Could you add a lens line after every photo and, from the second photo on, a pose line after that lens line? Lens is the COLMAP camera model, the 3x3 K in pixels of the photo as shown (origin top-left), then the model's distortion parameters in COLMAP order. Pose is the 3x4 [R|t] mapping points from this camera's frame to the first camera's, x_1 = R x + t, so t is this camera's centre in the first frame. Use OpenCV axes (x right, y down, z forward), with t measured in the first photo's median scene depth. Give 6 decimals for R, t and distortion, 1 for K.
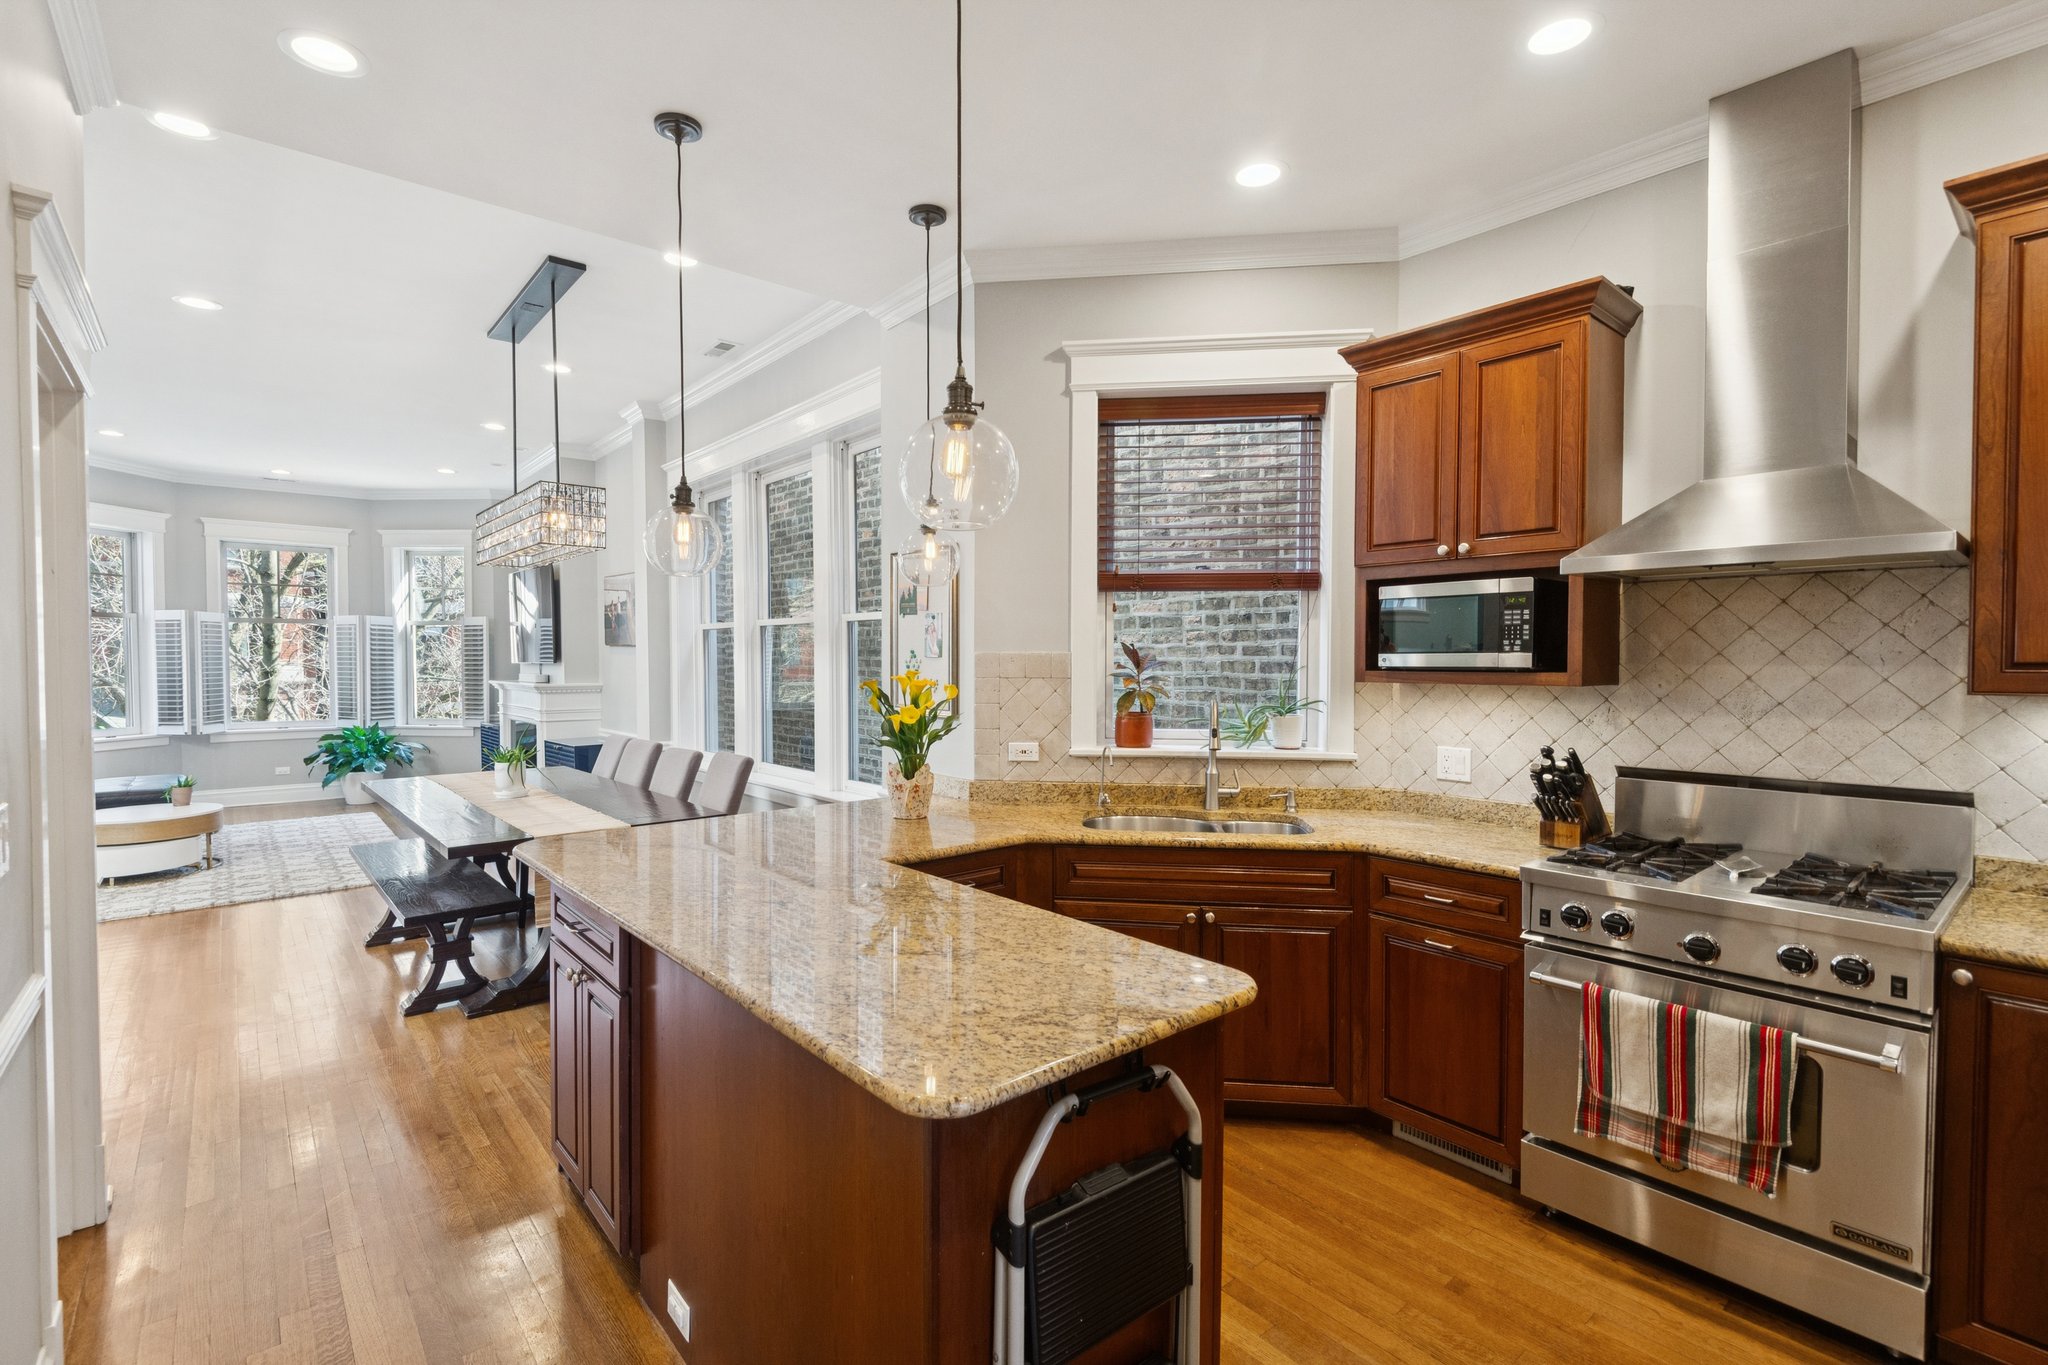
lens RADIAL K [[955.0, 0, 1017.1], [0, 955.0, 676.6], [0, 0, 1]] dist [0.005939, 0.000097]
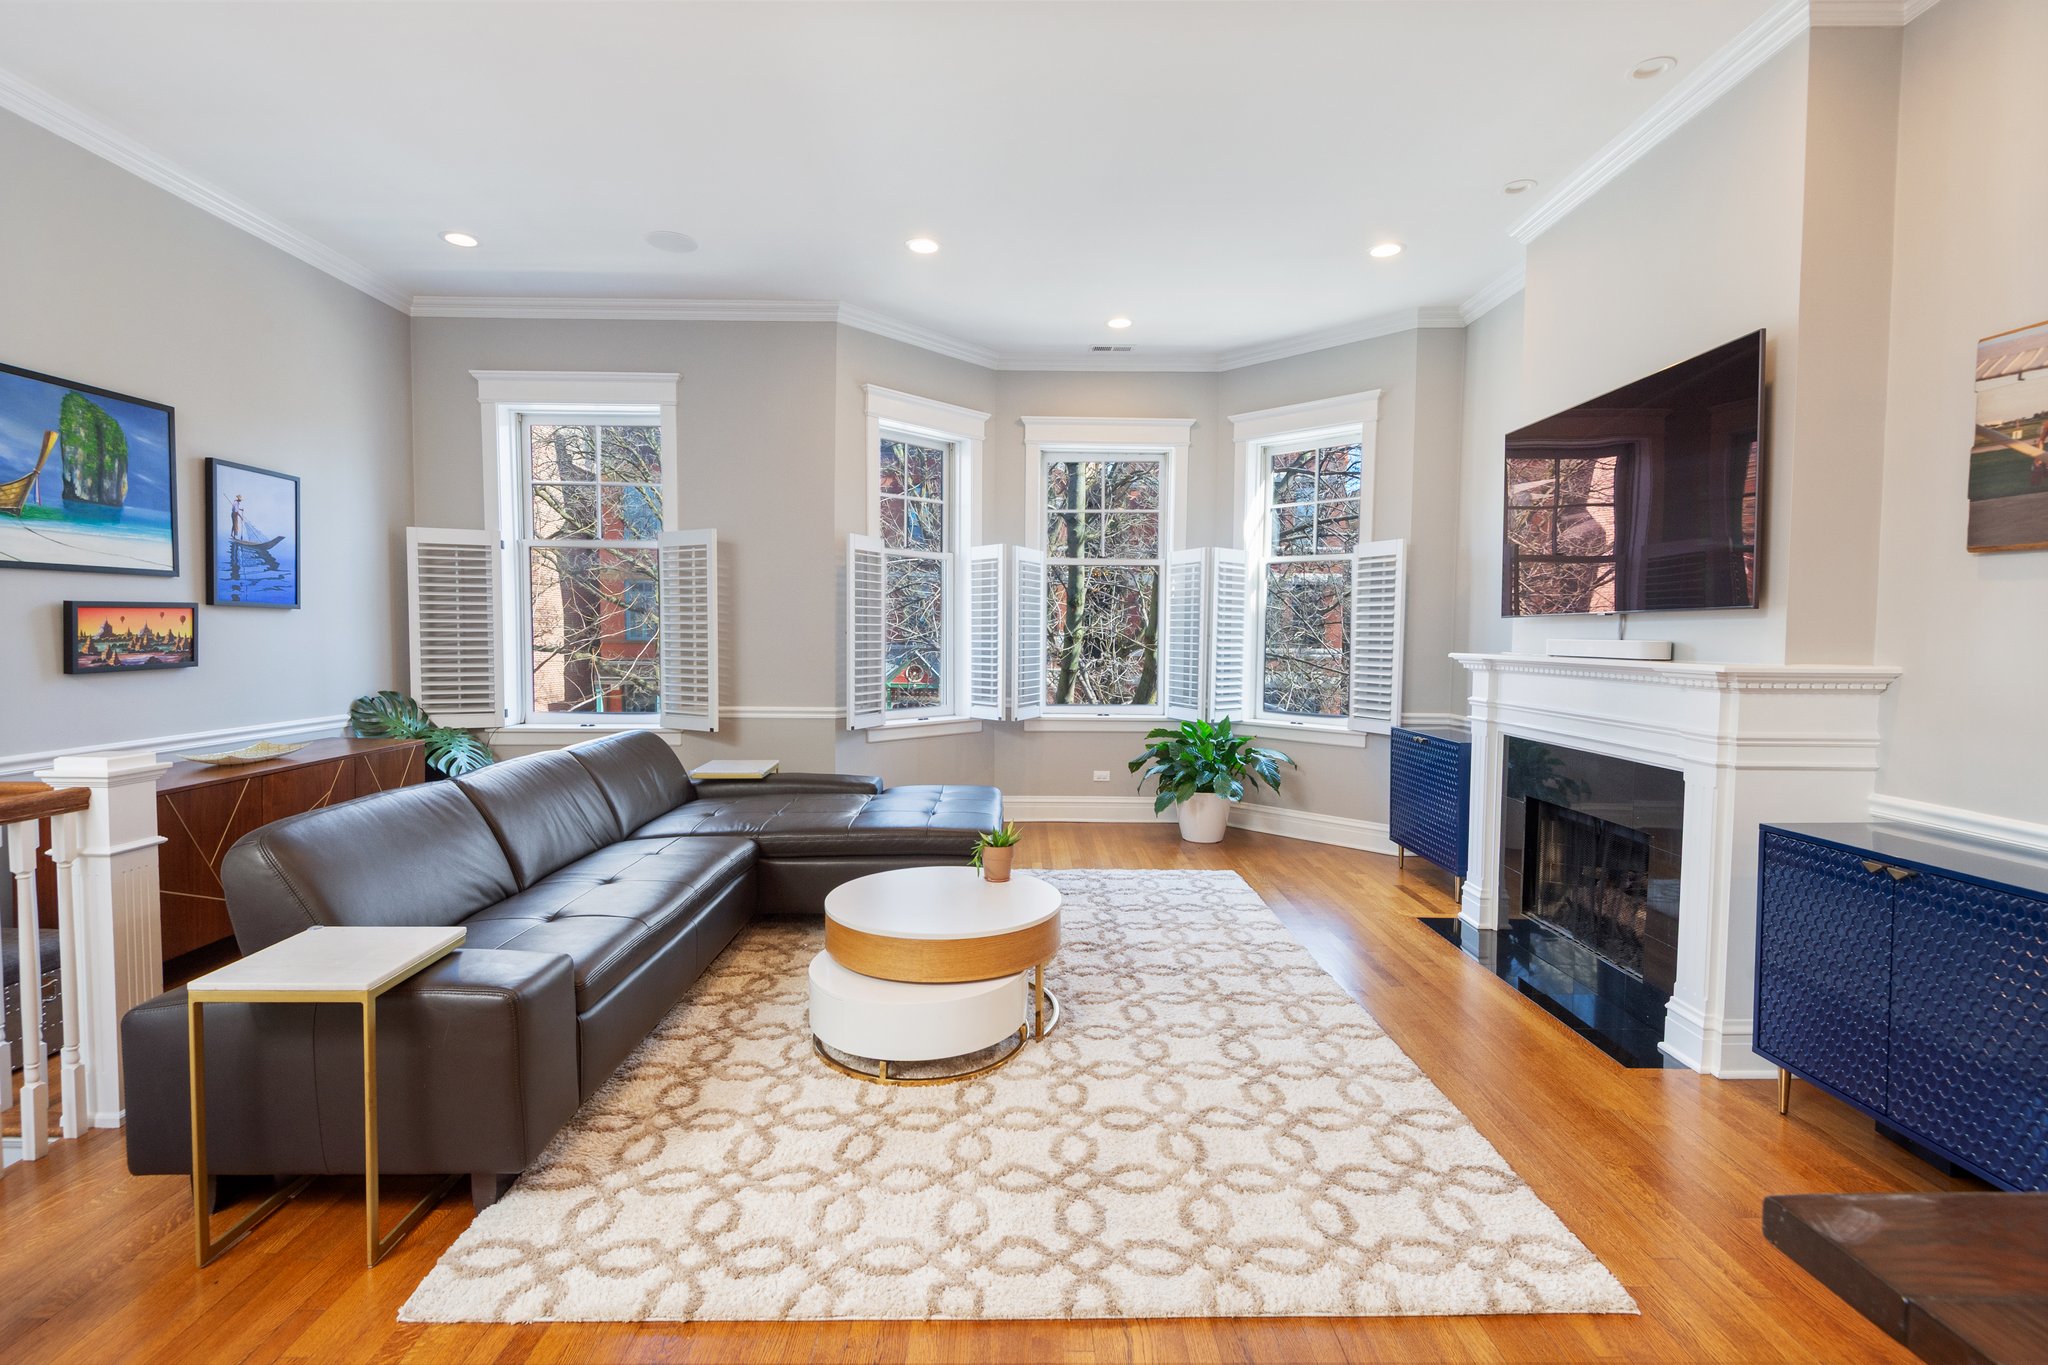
lens RADIAL K [[955.0, 0, 1035.2], [0, 955.0, 668.3], [0, 0, 1]] dist [0.005939, 0.000097]
pose [[0.783230, 0.030819, -0.620968, -0.391627], [-0.021452, 0.999516, 0.022548, 0.005214], [0.621362, -0.004339, 0.783512, 0.443569]]
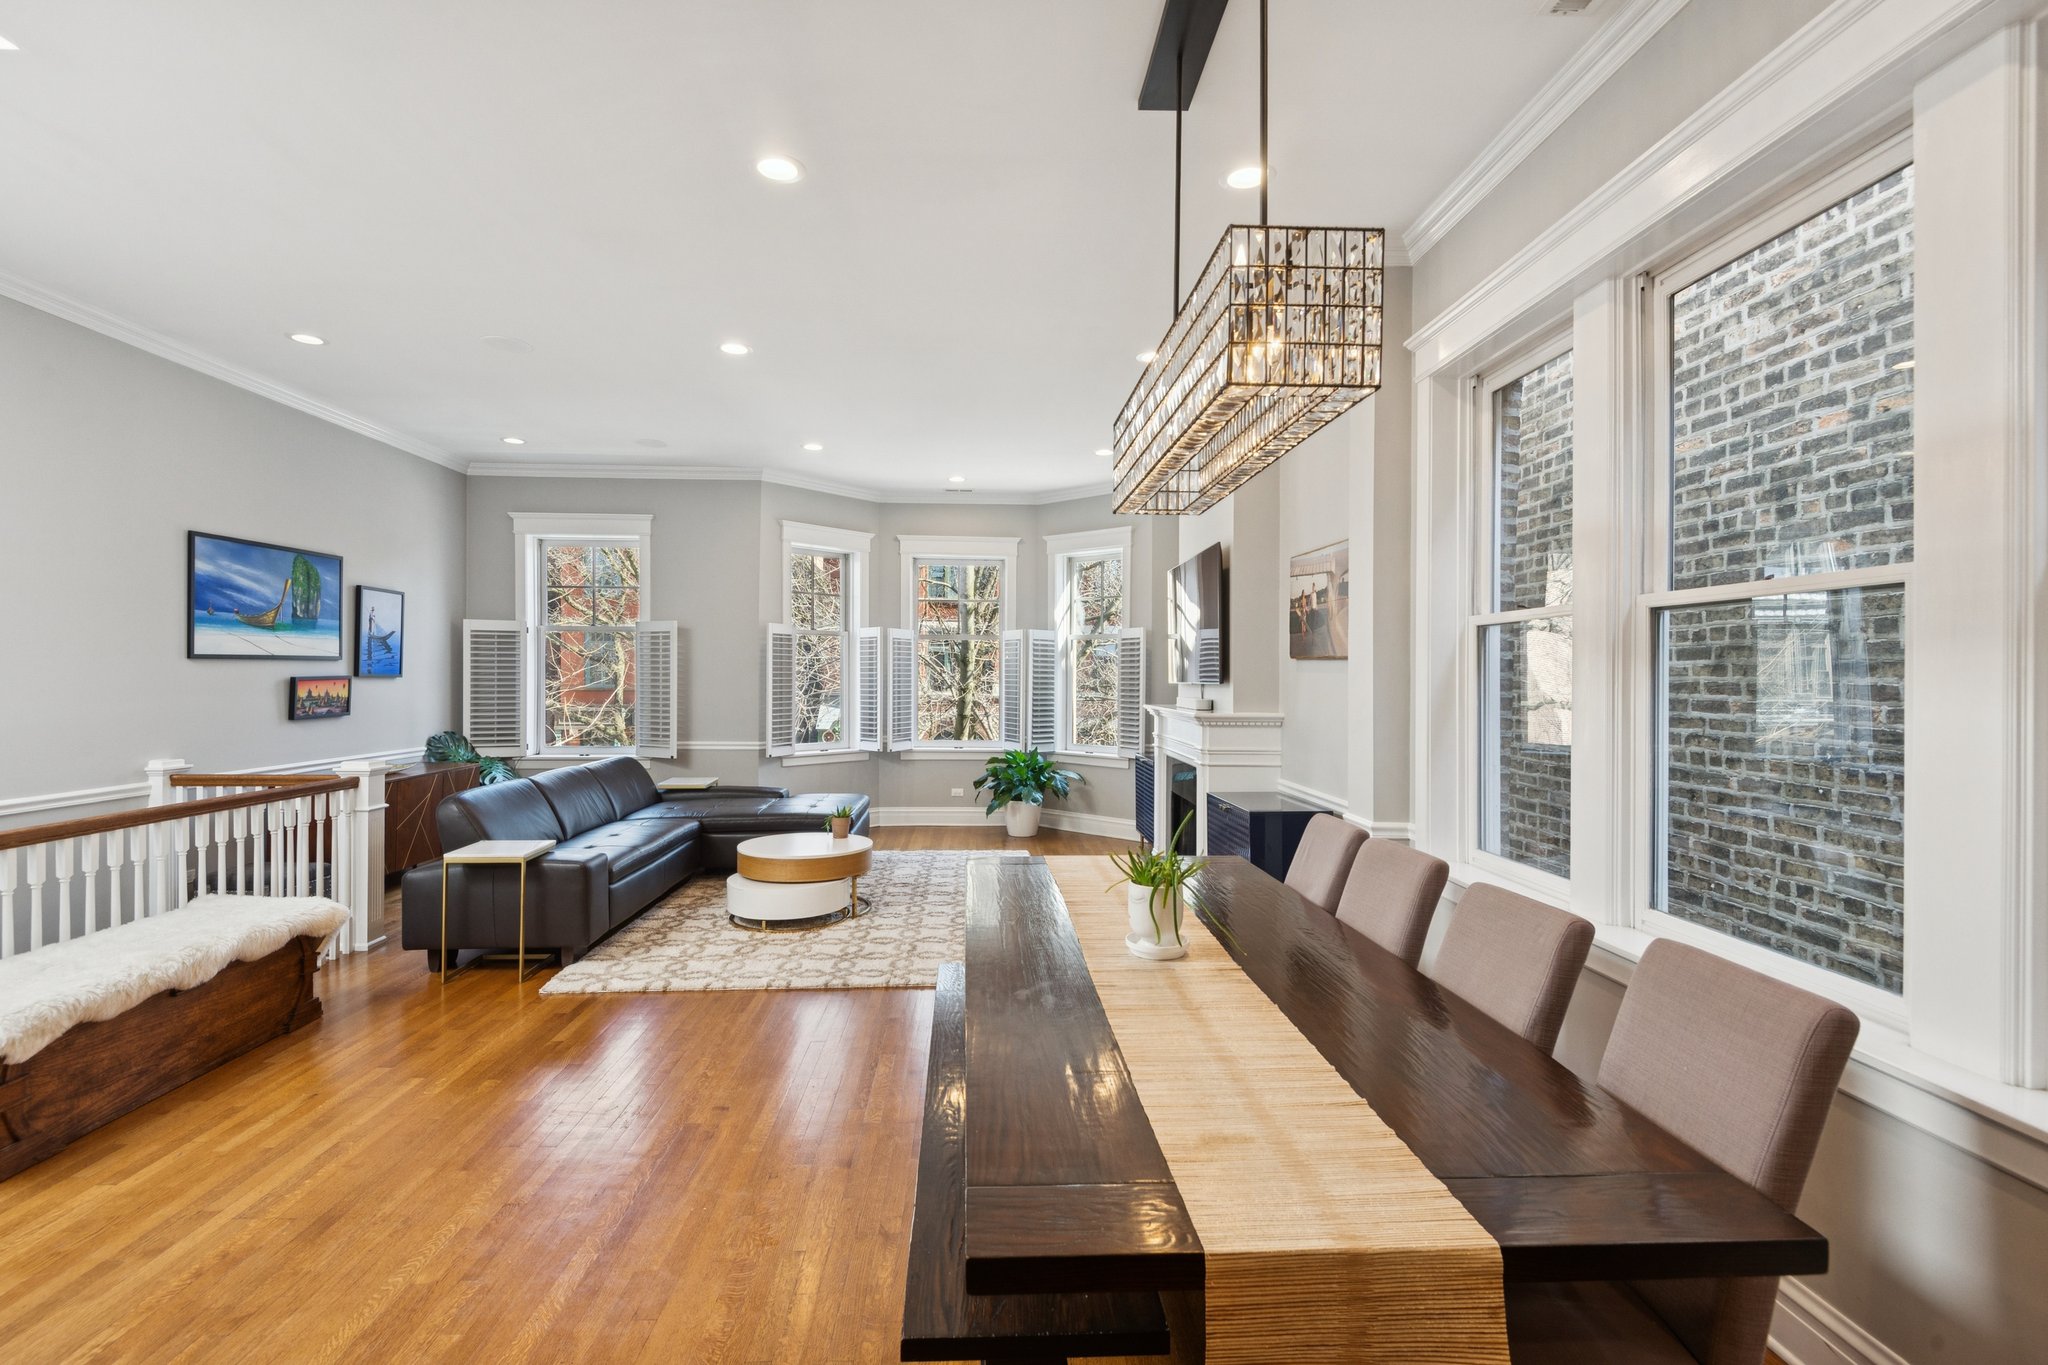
lens RADIAL K [[955.0, 0, 1036.6], [0, 955.0, 675.5], [0, 0, 1]] dist [0.005939, 0.000097]
pose [[0.809464, 0.005763, -0.587141, -0.142629], [-0.020107, 0.999637, -0.017908, -0.004108], [0.586825, 0.026301, 0.809287, 0.275804]]
